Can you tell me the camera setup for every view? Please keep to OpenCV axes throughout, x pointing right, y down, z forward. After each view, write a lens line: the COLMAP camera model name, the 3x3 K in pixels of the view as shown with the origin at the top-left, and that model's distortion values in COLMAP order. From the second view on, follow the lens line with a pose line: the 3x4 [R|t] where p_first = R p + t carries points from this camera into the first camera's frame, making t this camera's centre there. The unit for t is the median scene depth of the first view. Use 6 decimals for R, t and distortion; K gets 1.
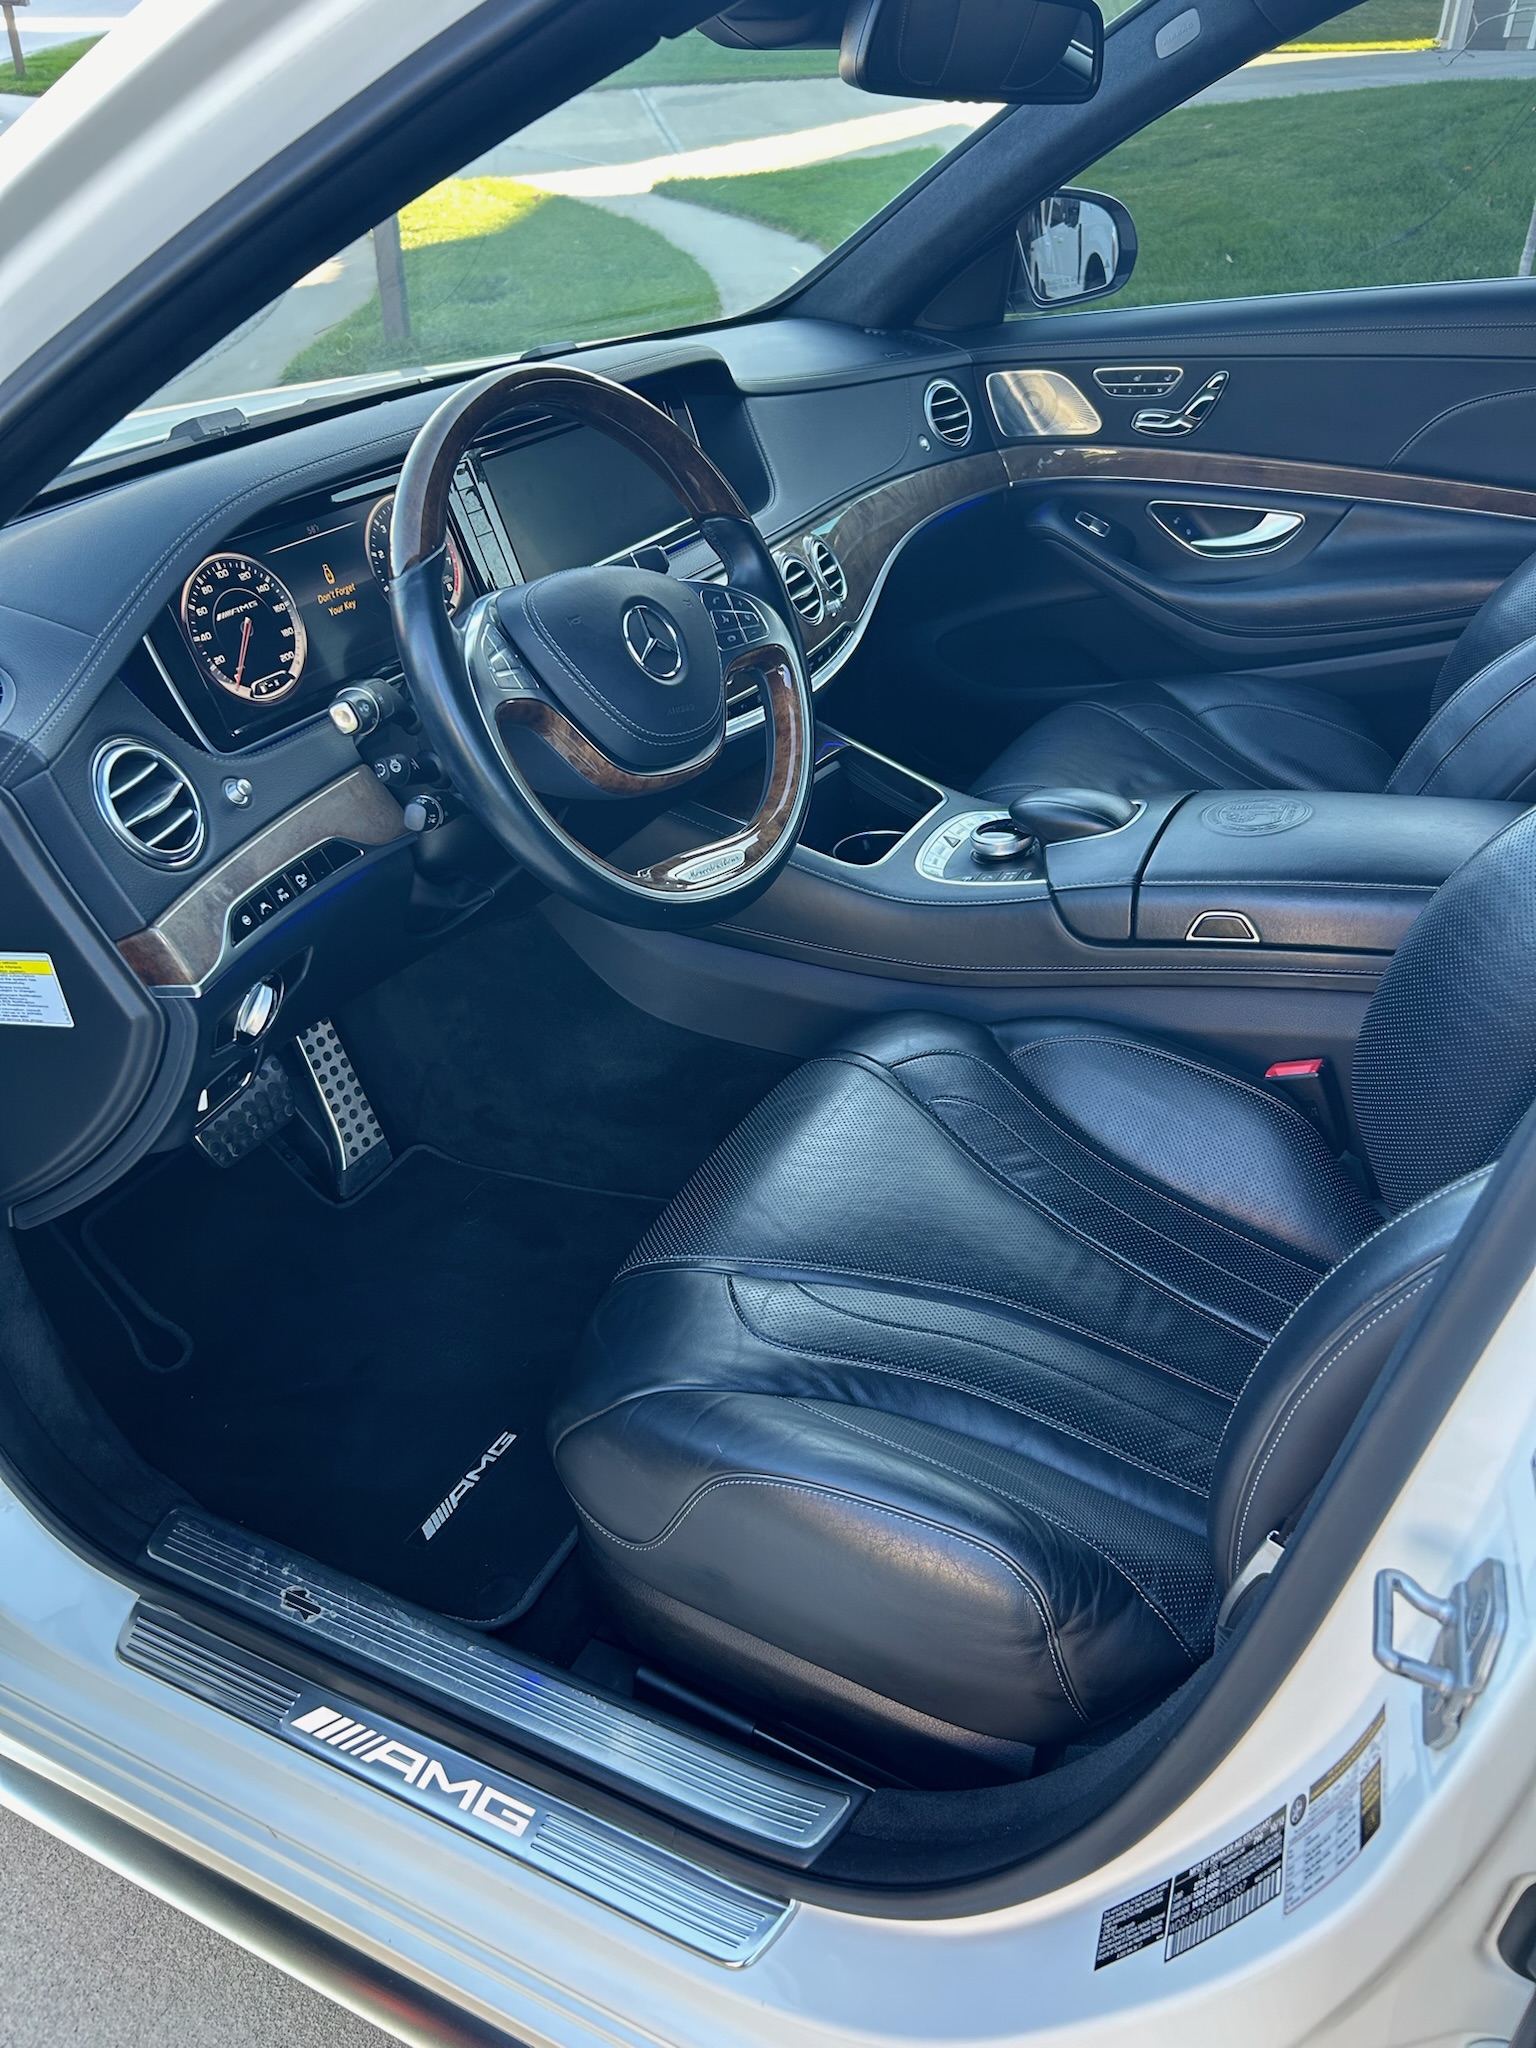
lens RADIAL K [[1551.0, 0, 764.4], [0, 1551.0, 1039.0], [0, 0, 1]] dist [0.032244, -0.040657]
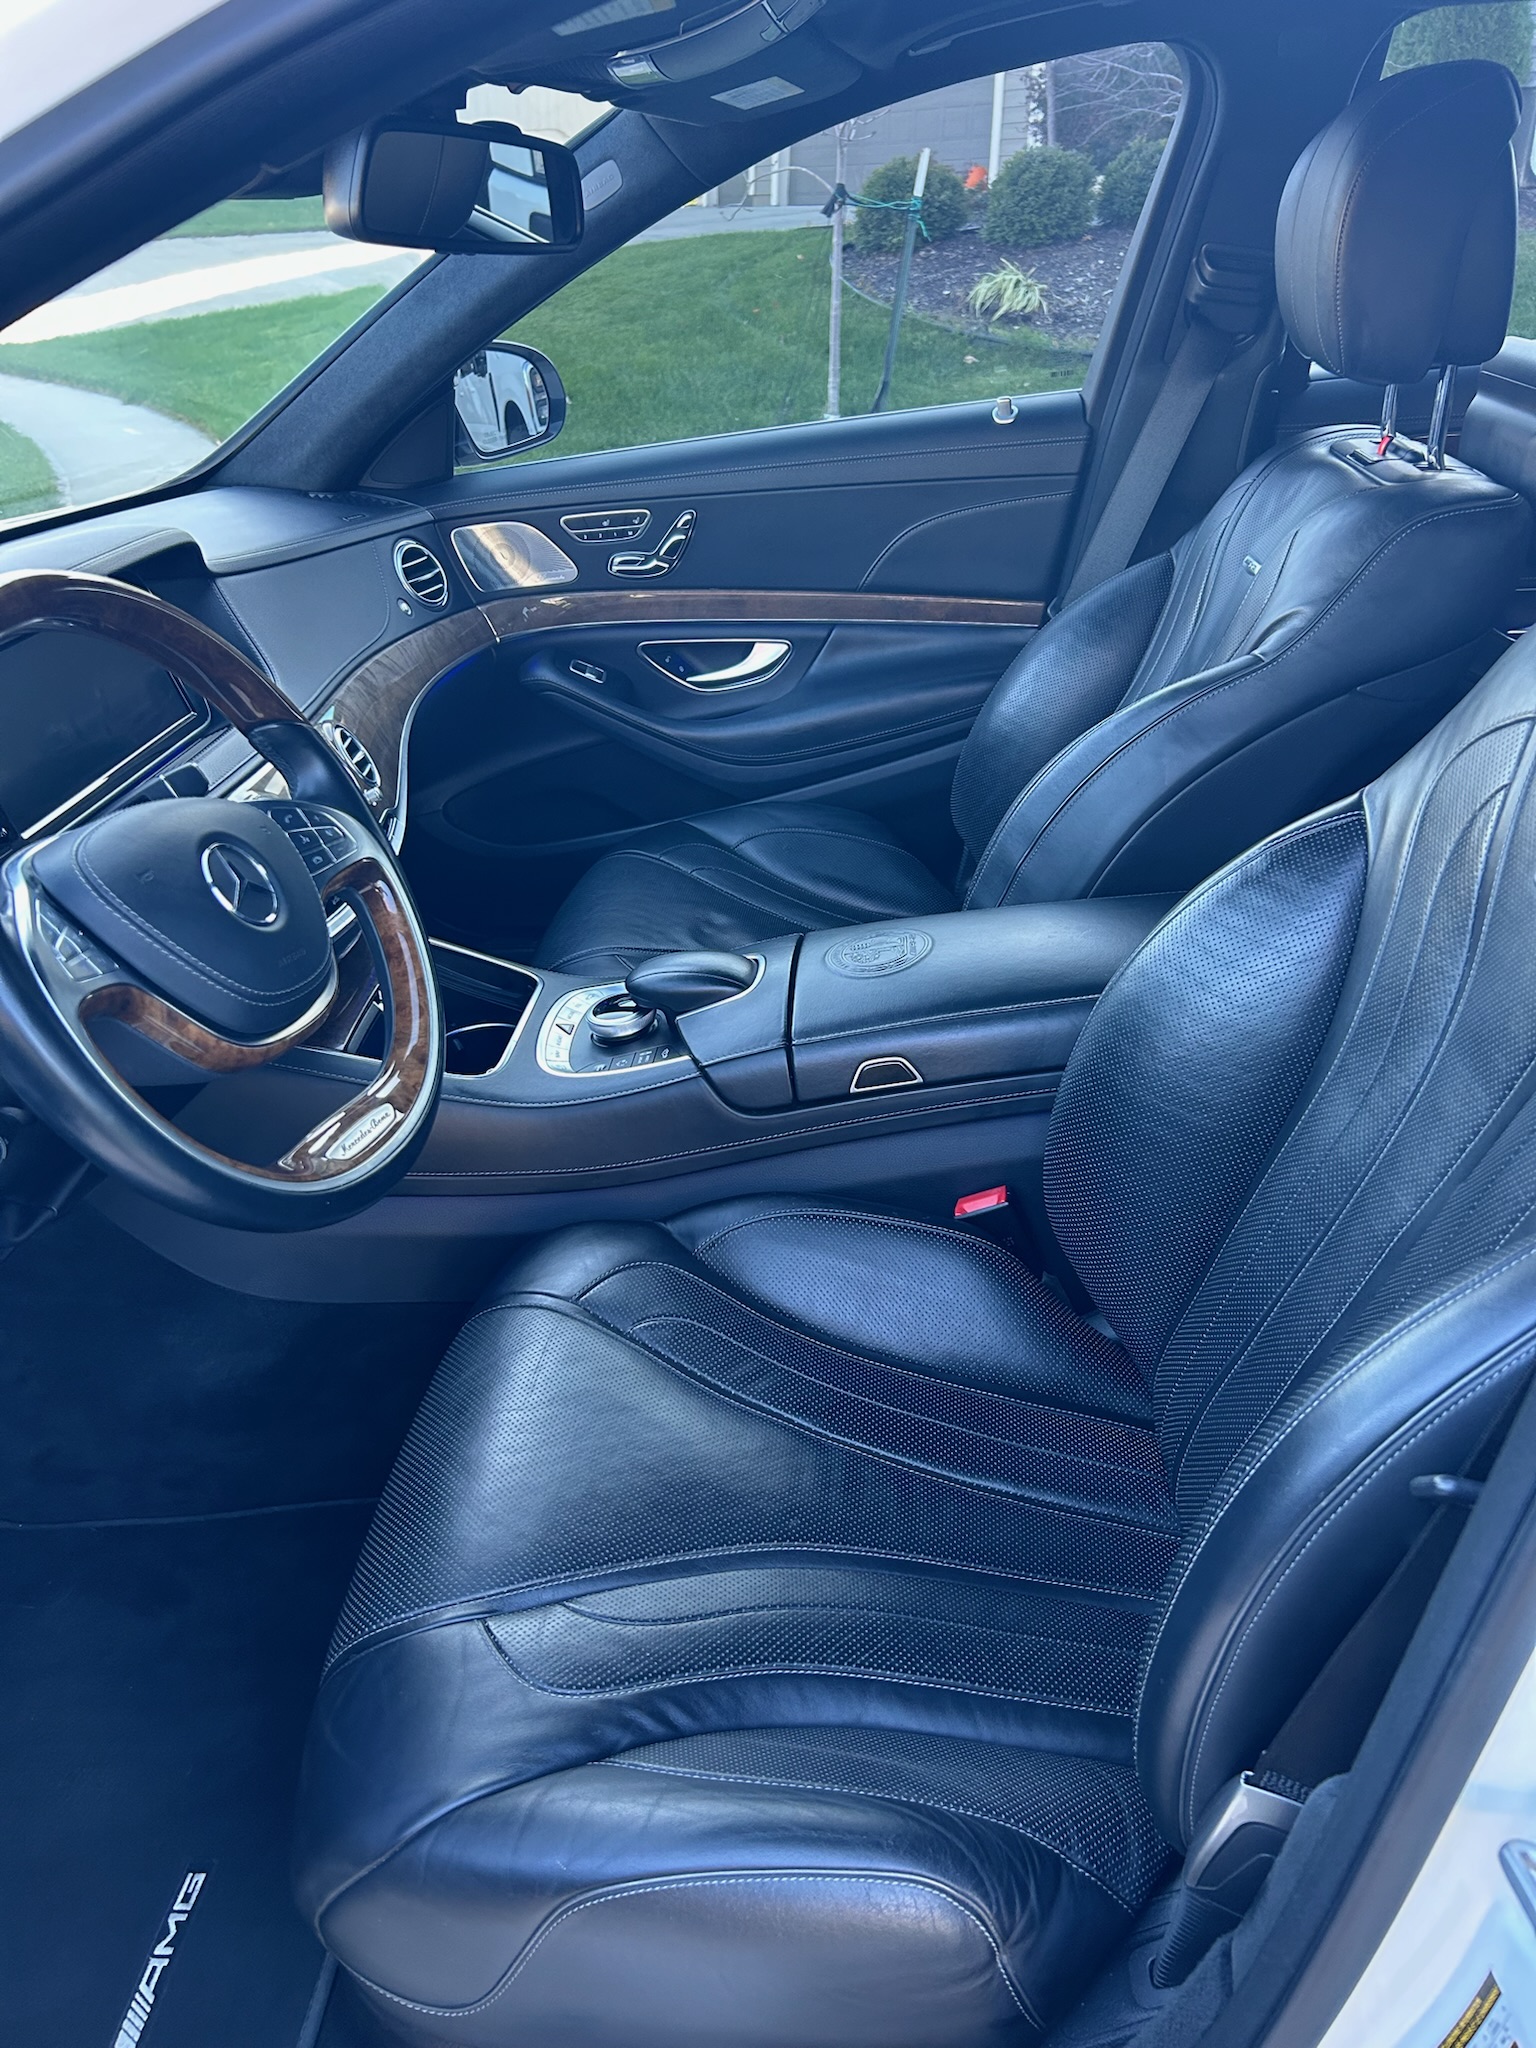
lens RADIAL K [[1551.0, 0, 763.0], [0, 1551.0, 1031.4], [0, 0, 1]] dist [0.032244, -0.040657]
pose [[0.922976, -0.185184, 0.337375, -0.078321], [0.212086, 0.976244, -0.044358, -0.060615], [-0.321145, 0.112494, 0.940325, 0.105676]]
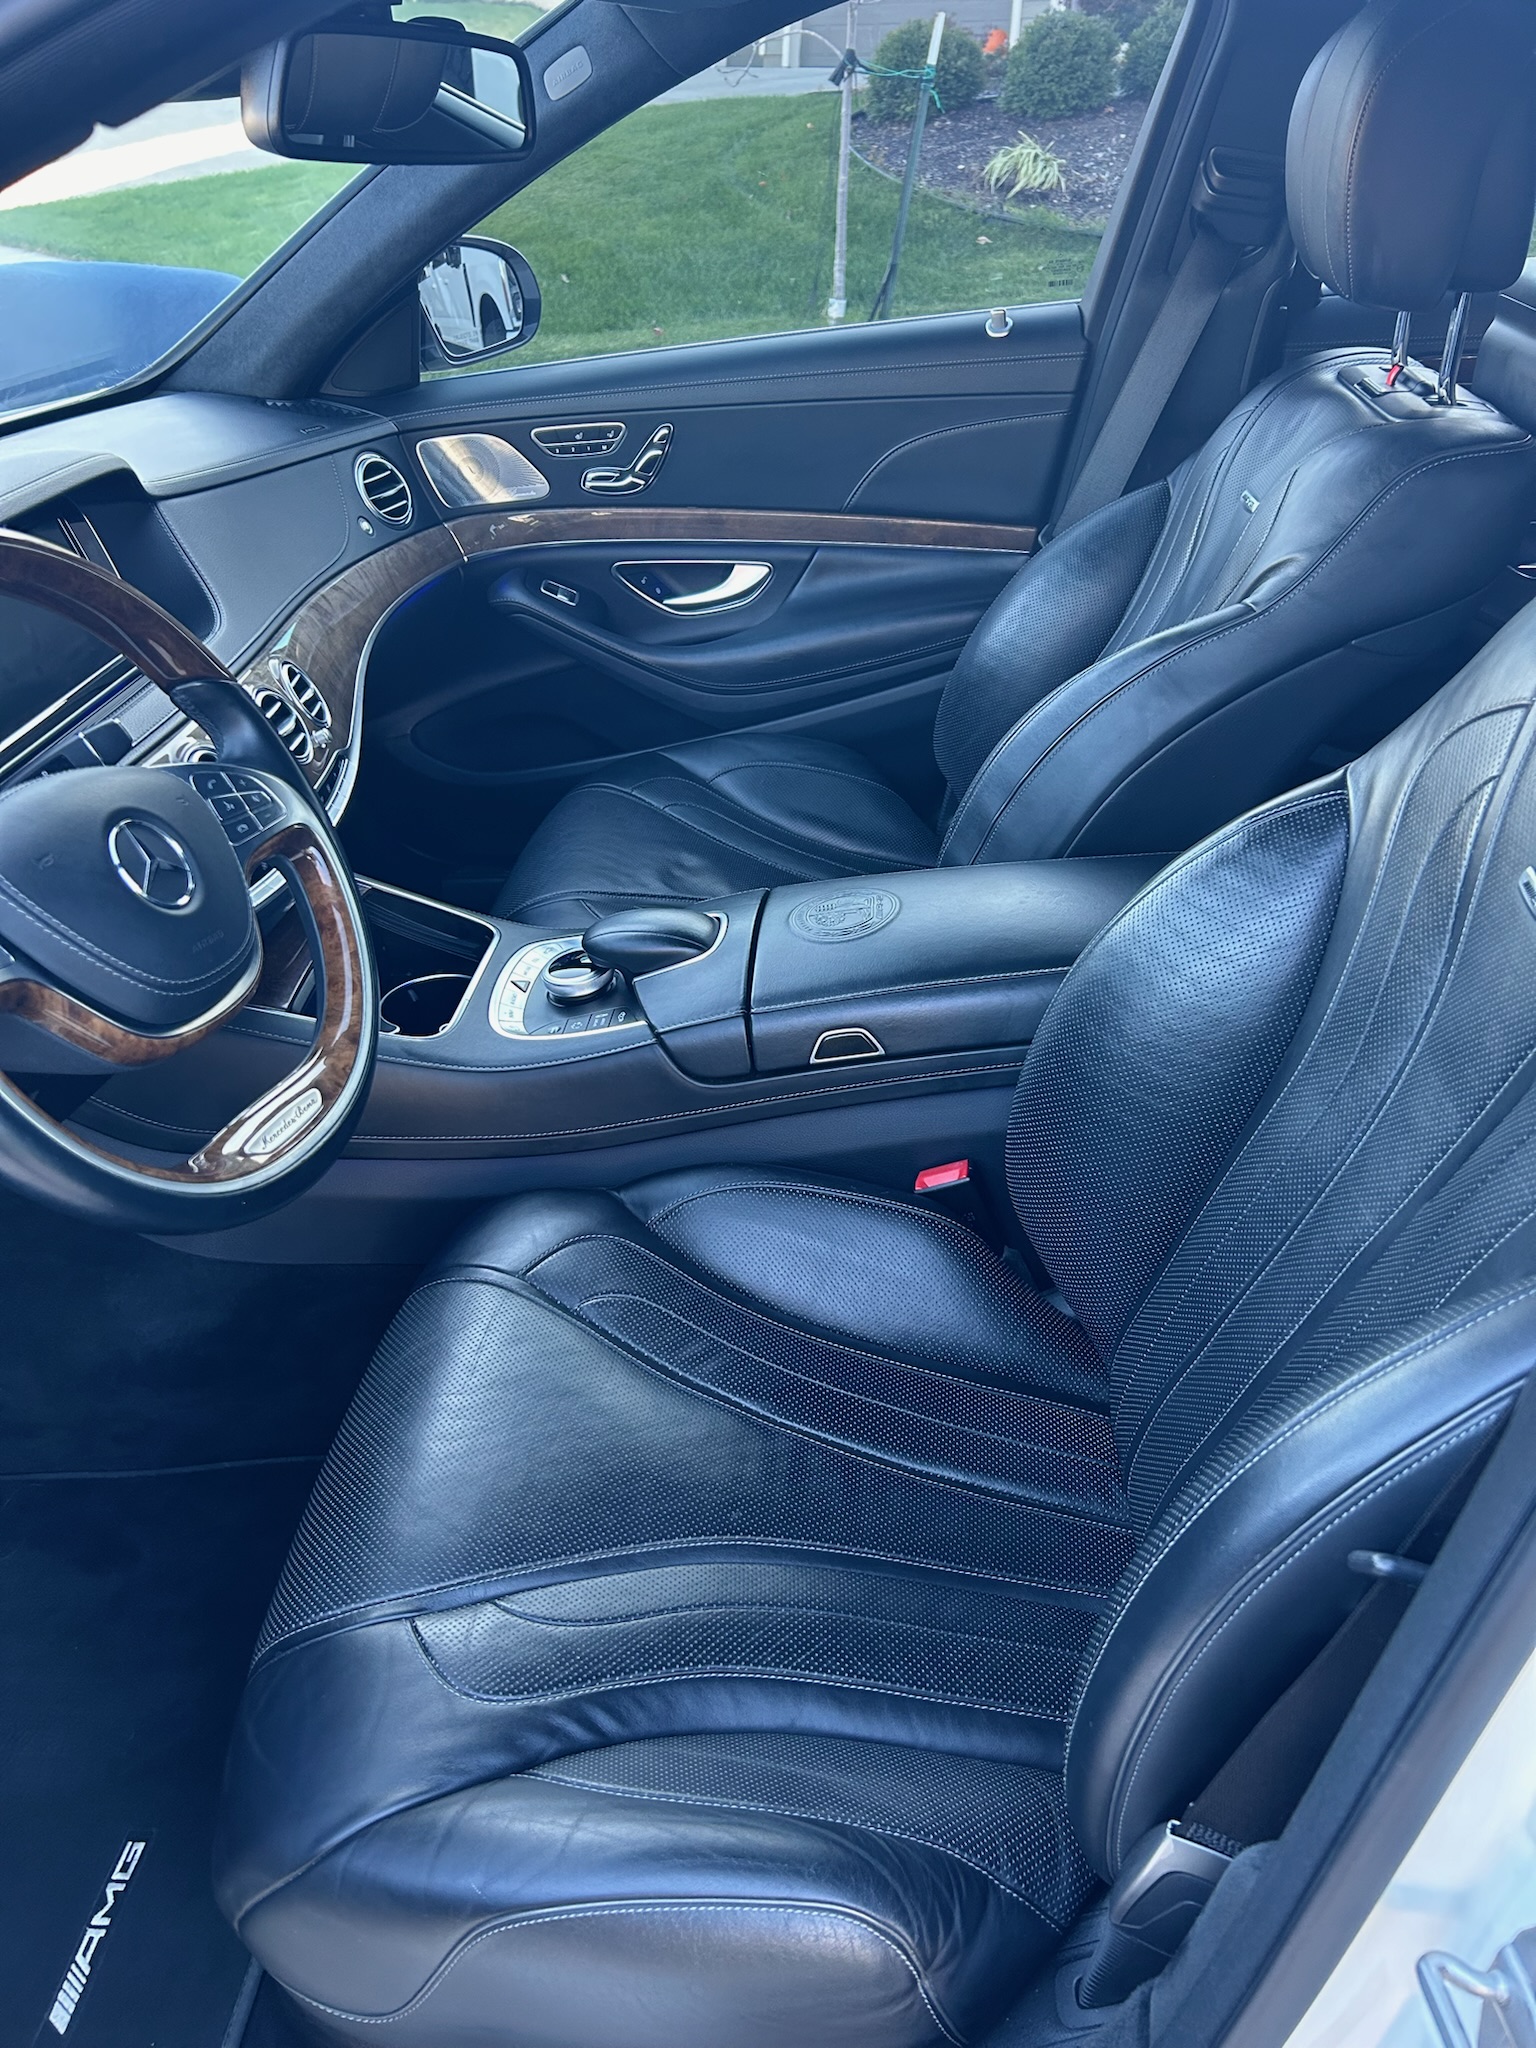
lens RADIAL K [[1551.0, 0, 759.6], [0, 1551.0, 1036.5], [0, 0, 1]] dist [0.032244, -0.040657]
pose [[0.926413, -0.194642, 0.322293, -0.041923], [0.197675, 0.979983, 0.023633, -0.092688], [-0.320442, 0.041815, 0.946345, 0.122182]]
